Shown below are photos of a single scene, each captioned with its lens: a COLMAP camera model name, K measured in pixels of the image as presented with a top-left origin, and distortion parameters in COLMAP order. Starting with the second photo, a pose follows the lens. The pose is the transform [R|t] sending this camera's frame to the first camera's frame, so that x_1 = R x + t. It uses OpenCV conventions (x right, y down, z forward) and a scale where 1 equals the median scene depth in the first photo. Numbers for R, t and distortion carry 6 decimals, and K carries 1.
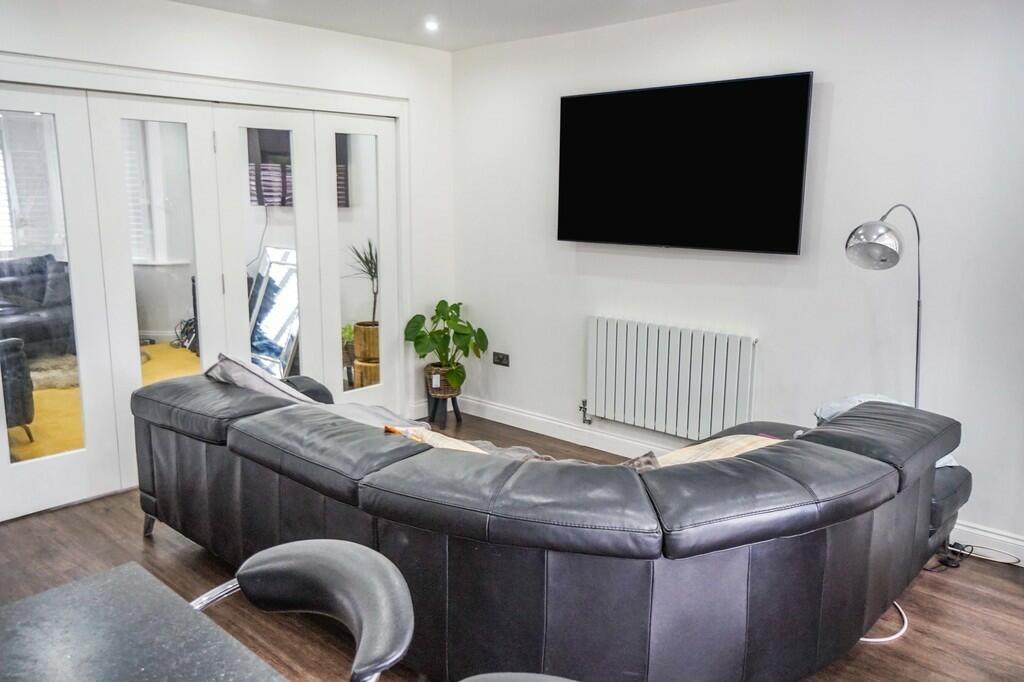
lens RADIAL K [[796.0, 0, 511.9], [0, 796.0, 337.6], [0, 0, 1]] dist [0.040352, 0.005695]
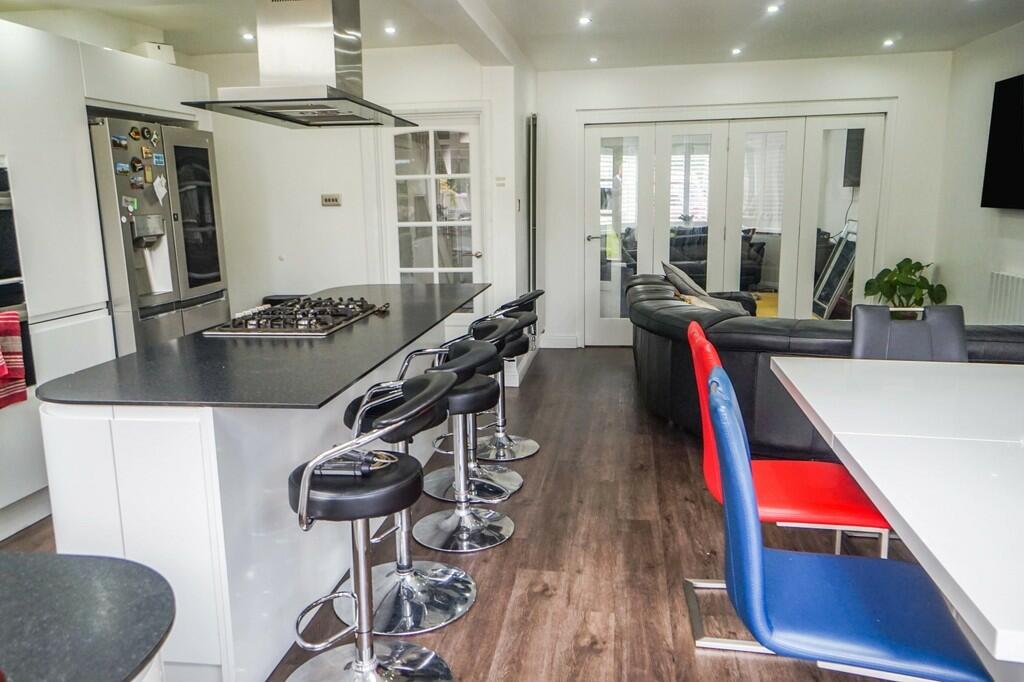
lens RADIAL K [[796.0, 0, 512.3], [0, 796.0, 342.7], [0, 0, 1]] dist [0.040352, 0.005695]
pose [[0.559675, 0.138775, -0.817010, 0.629303], [-0.133263, 0.988120, 0.076550, 0.070741], [0.817927, 0.066034, 0.571520, -0.208228]]
